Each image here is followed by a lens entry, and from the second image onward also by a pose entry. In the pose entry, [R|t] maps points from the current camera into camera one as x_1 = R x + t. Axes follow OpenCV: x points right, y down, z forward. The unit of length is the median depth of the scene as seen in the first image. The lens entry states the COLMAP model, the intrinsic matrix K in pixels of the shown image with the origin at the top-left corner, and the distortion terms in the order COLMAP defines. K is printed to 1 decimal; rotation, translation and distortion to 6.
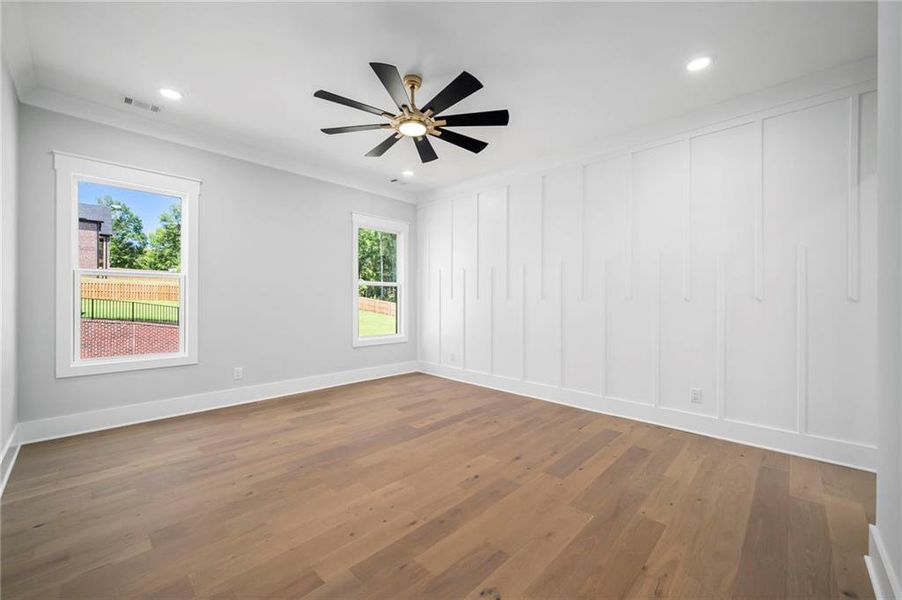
lens RADIAL K [[352.6, 0, 455.1], [0, 352.6, 299.1], [0, 0, 1]] dist [0.021173, -0.006764]
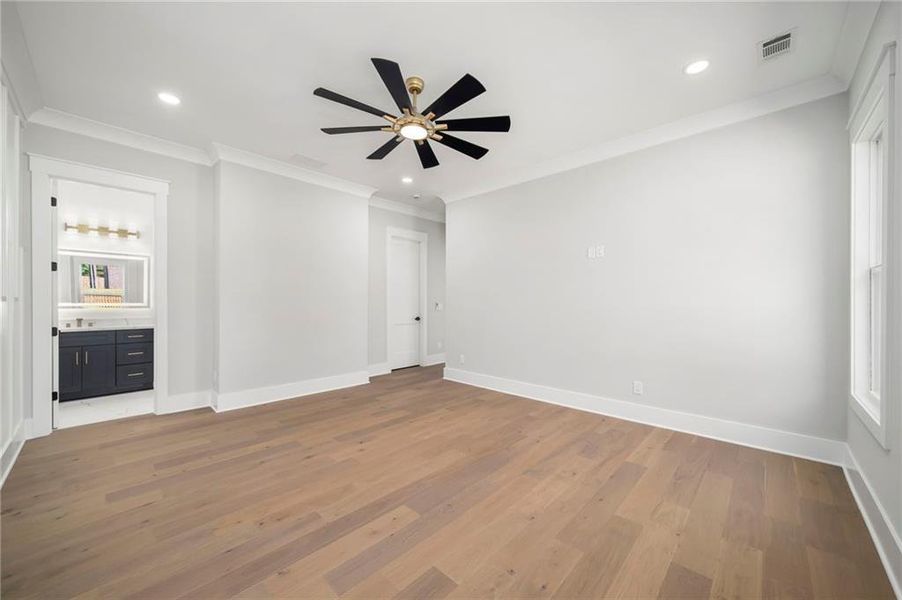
lens RADIAL K [[330.2, 0, 451.0], [0, 330.2, 300.0], [0, 0, 1]] dist [0.000731, 0.000095]
pose [[-0.999975, -0.006464, -0.002806, -0.233732], [-0.006459, 0.999977, -0.002105, -0.007186], [0.002820, -0.002086, -0.999994, 1.999207]]
